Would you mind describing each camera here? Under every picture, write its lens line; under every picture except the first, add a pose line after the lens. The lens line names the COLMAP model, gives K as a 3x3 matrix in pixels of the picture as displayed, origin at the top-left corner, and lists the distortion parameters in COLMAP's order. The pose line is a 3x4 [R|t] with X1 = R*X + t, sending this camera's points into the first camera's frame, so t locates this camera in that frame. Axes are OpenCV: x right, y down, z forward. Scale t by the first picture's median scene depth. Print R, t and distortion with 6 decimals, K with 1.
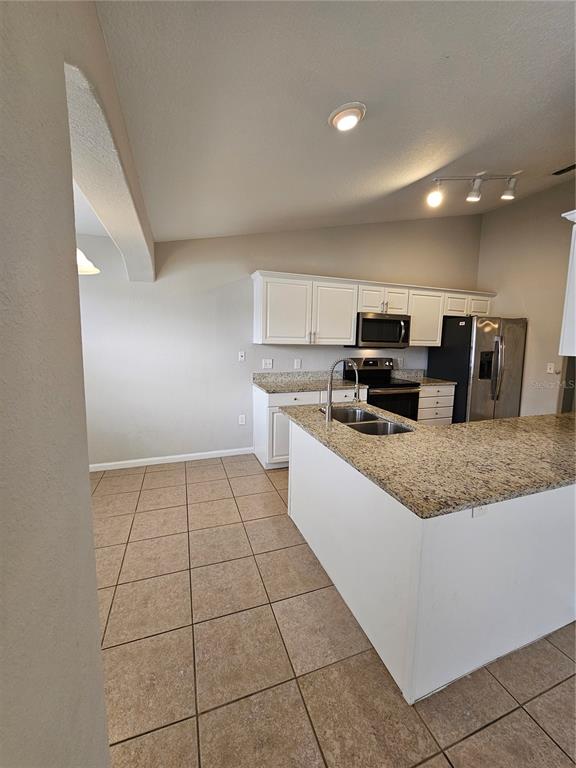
lens RADIAL K [[315.7, 0, 291.8], [0, 315.7, 378.2], [0, 0, 1]] dist [-0.004816, -0.000422]
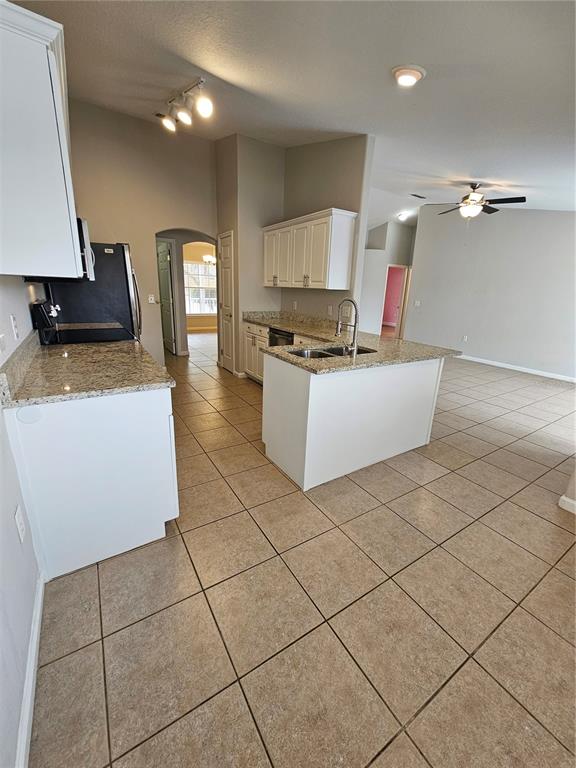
lens RADIAL K [[315.7, 0, 290.5], [0, 315.7, 382.2], [0, 0, 1]] dist [-0.004816, -0.000422]
pose [[-0.225679, -0.307643, 0.924351, -0.891889], [0.081155, 0.939594, 0.332530, -0.169289], [-0.970816, 0.150061, -0.187080, 1.464067]]
